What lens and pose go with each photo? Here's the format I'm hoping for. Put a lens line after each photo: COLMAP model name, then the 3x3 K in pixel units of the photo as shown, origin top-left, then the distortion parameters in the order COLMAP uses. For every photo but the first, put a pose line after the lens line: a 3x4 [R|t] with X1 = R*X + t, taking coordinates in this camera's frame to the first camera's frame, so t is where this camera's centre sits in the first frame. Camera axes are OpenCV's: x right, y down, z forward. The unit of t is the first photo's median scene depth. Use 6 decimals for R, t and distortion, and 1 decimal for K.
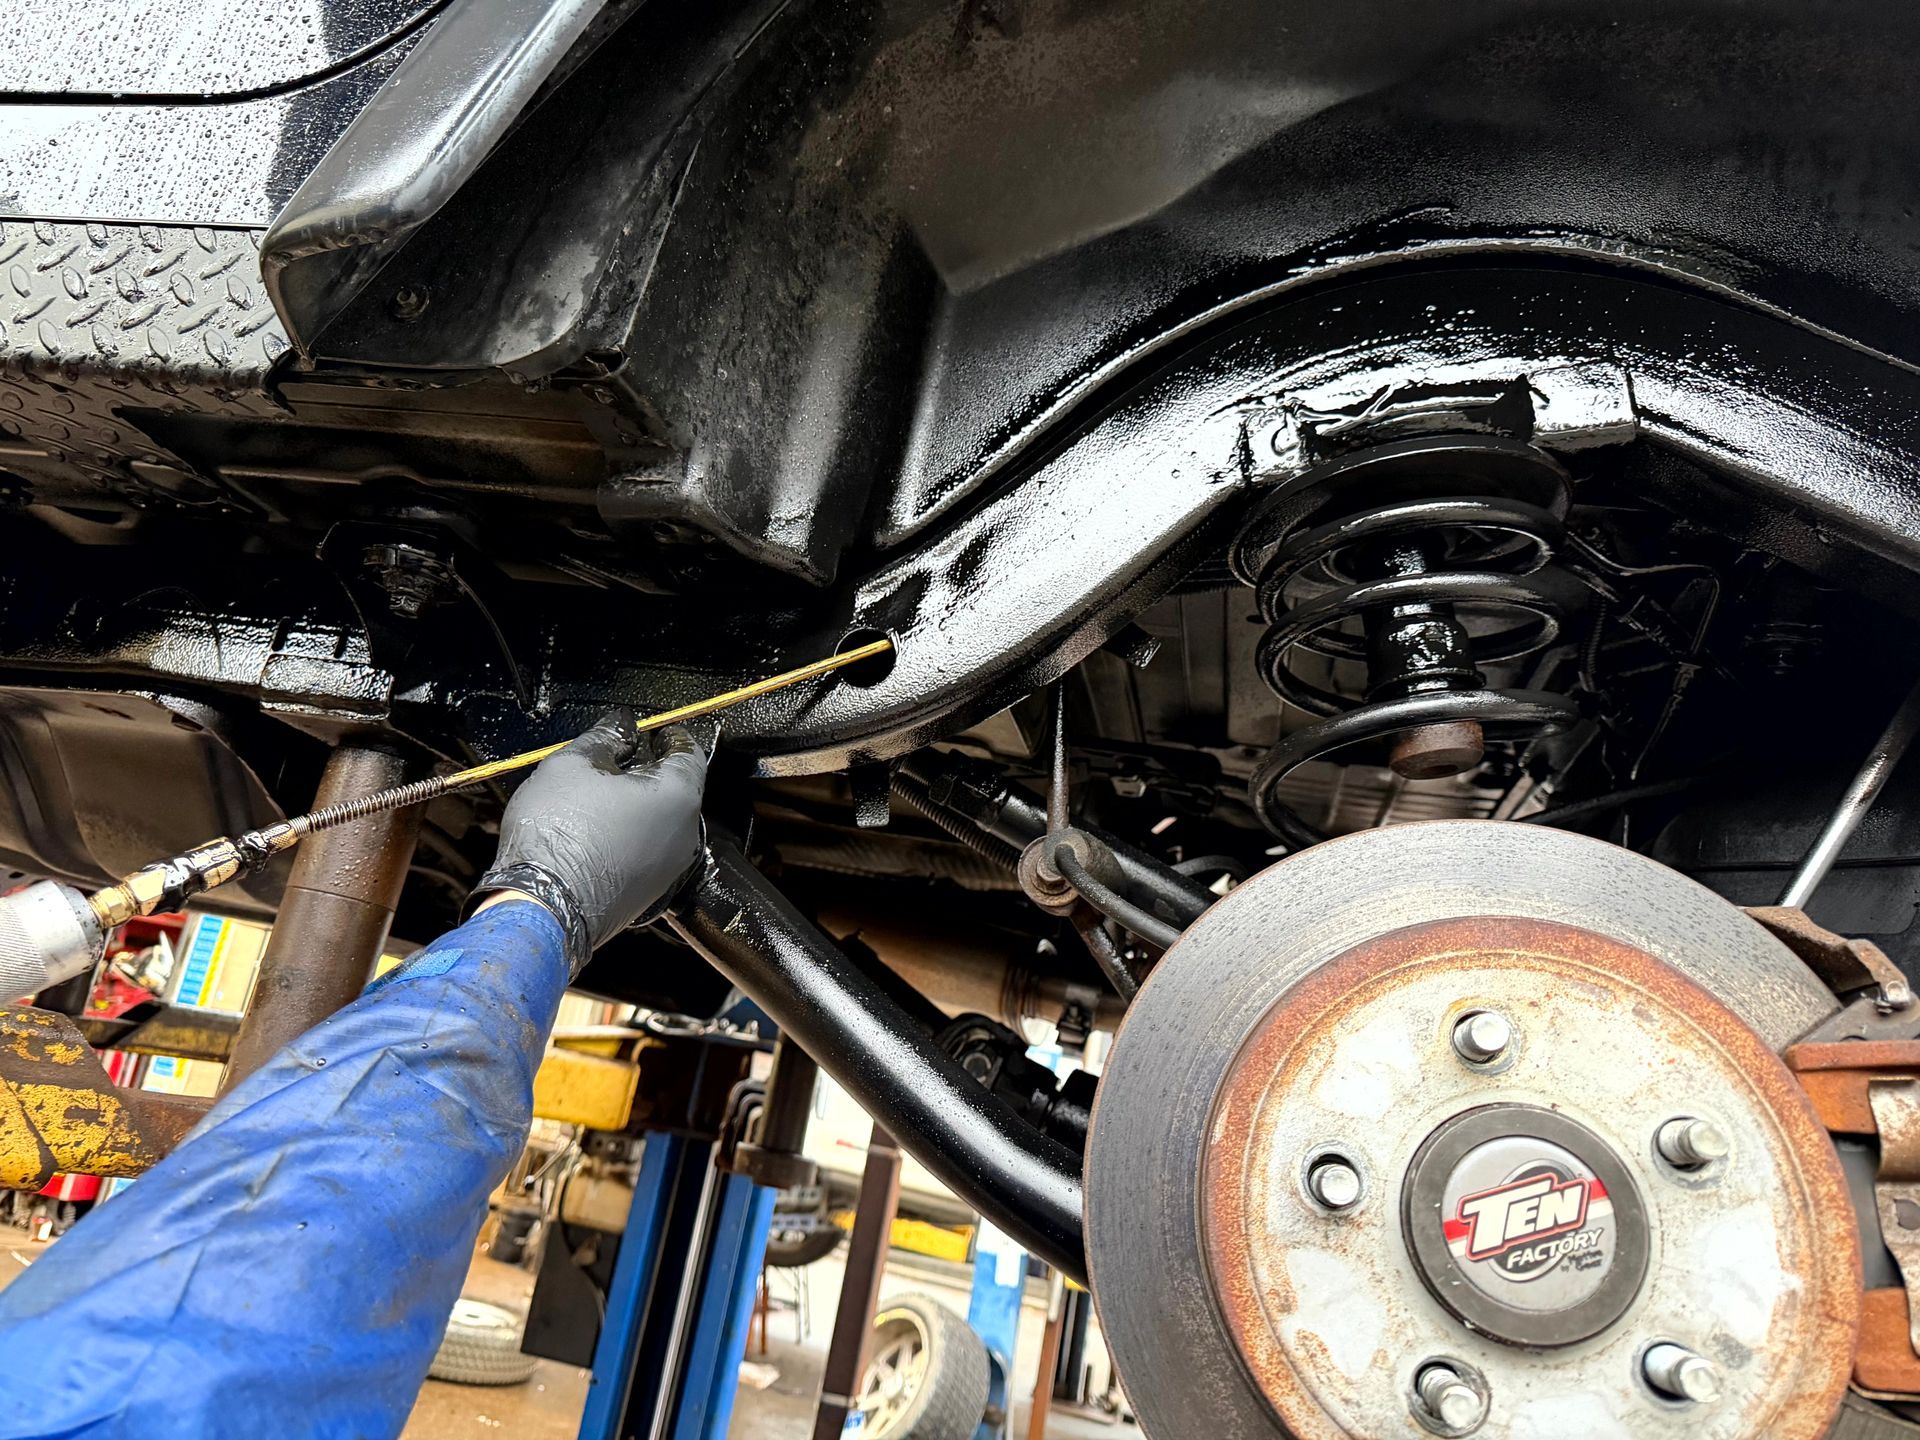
lens RADIAL K [[1374.1, 0, 781.2], [0, 1374.1, 751.6], [0, 0, 1]] dist [-0.004182, -0.005005]
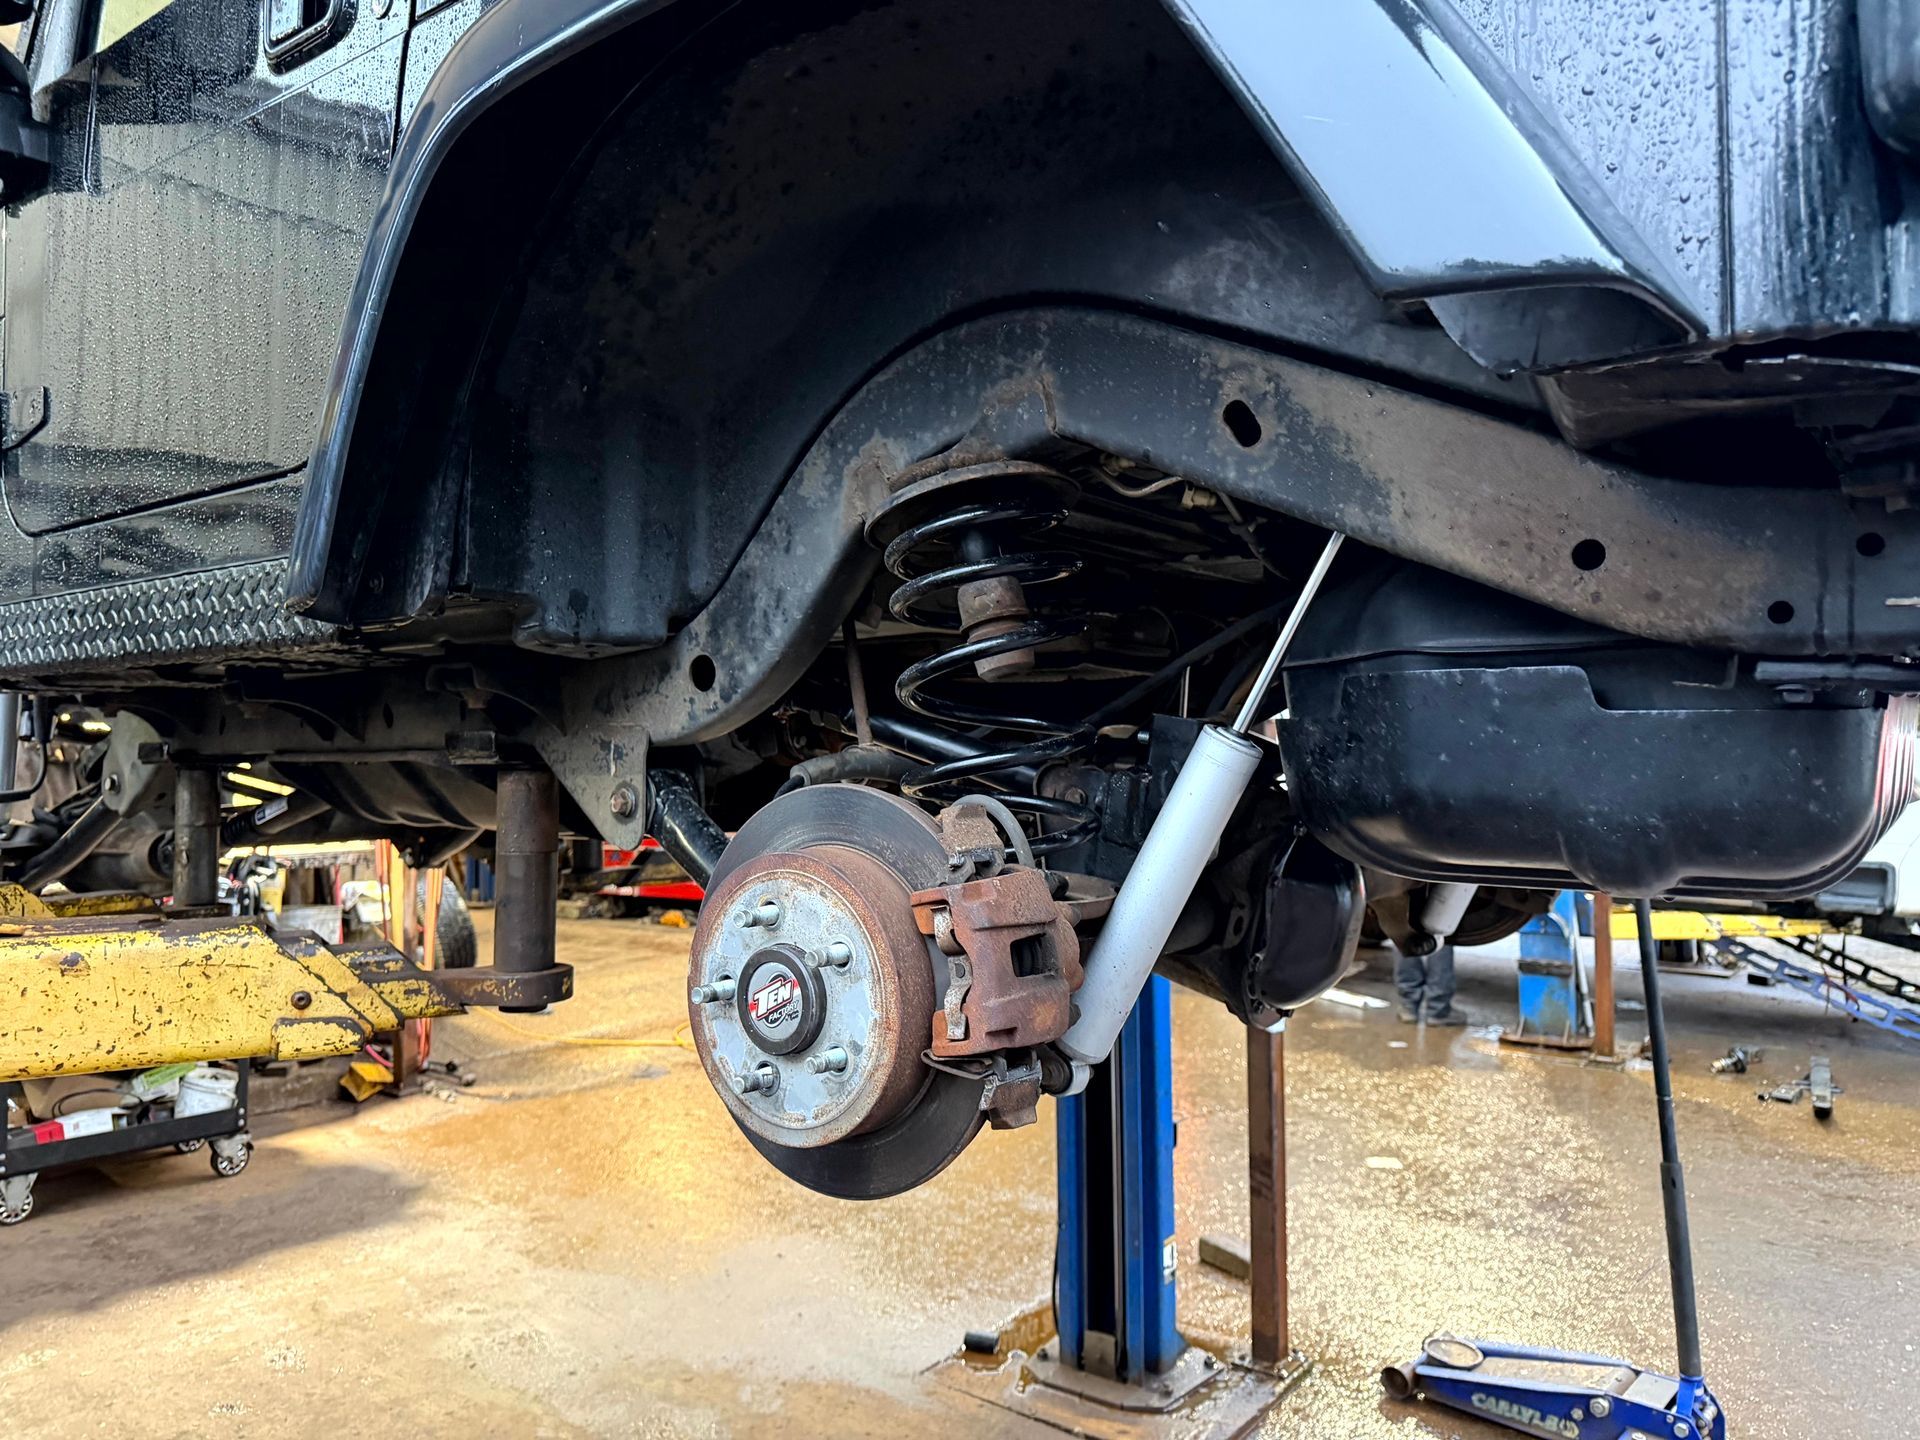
lens RADIAL K [[1330.5, 0, 968.6], [0, 1330.5, 722.4], [0, 0, 1]] dist [0.060987, -0.085187]
pose [[0.903929, -0.197600, -0.379299, 1.620454], [0.272639, 0.949537, 0.155070, -0.301366], [0.329517, -0.243583, 0.912187, -0.679384]]
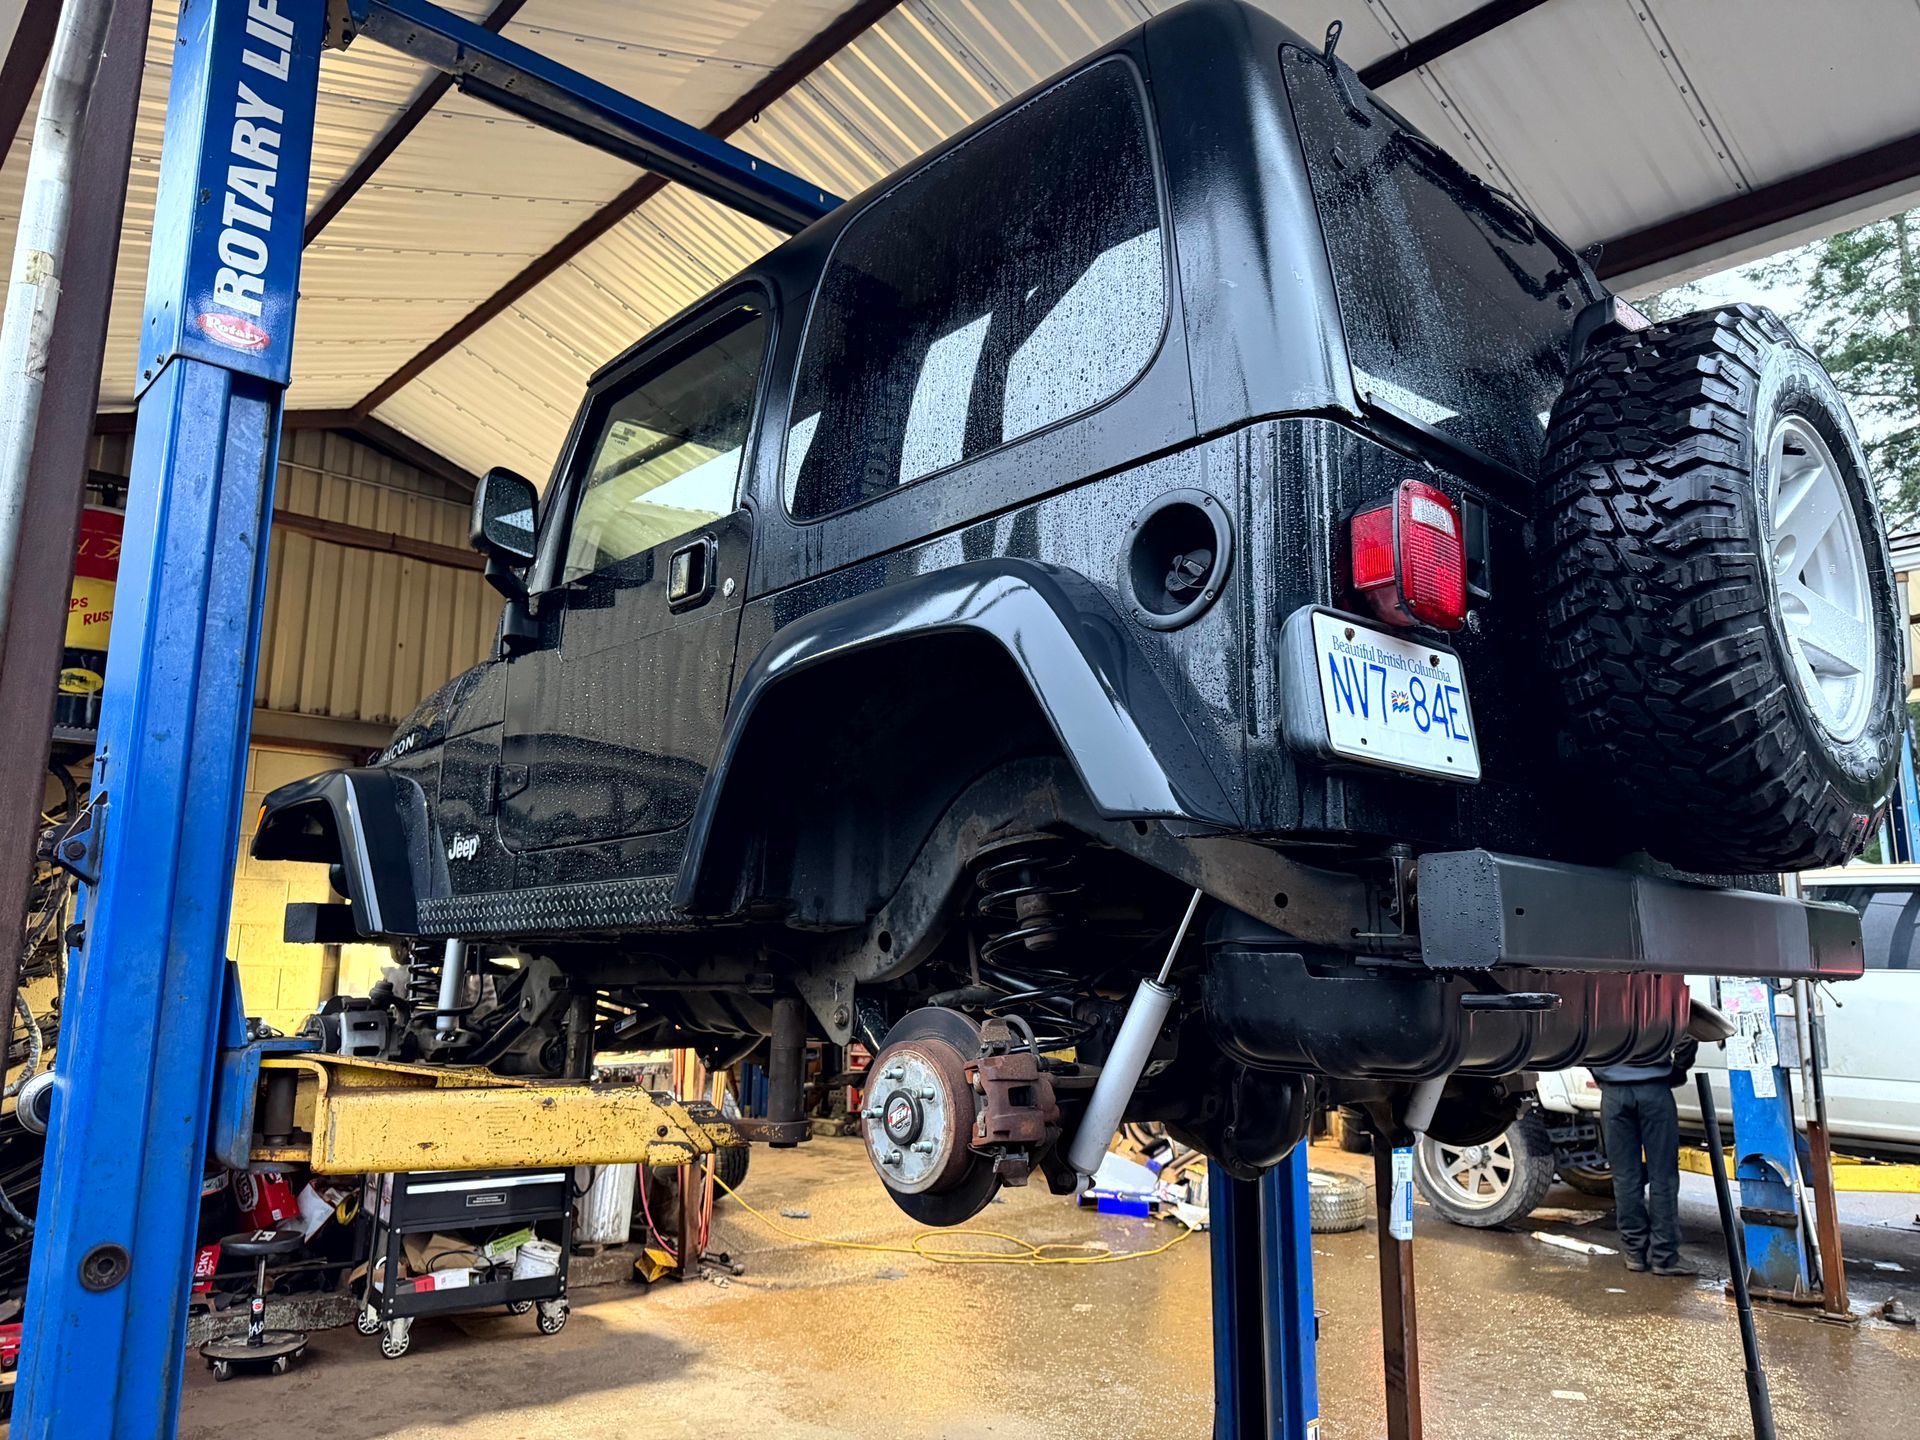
lens RADIAL K [[1425.1, 0, 960.0], [0, 1425.1, 720.0], [0, 0, 1]] dist [0.124701, -0.156339]
pose [[0.807417, -0.275011, -0.521964, 3.267999], [0.291749, 0.955085, -0.051912, -0.543753], [0.512796, -0.110367, 0.851386, -2.532658]]
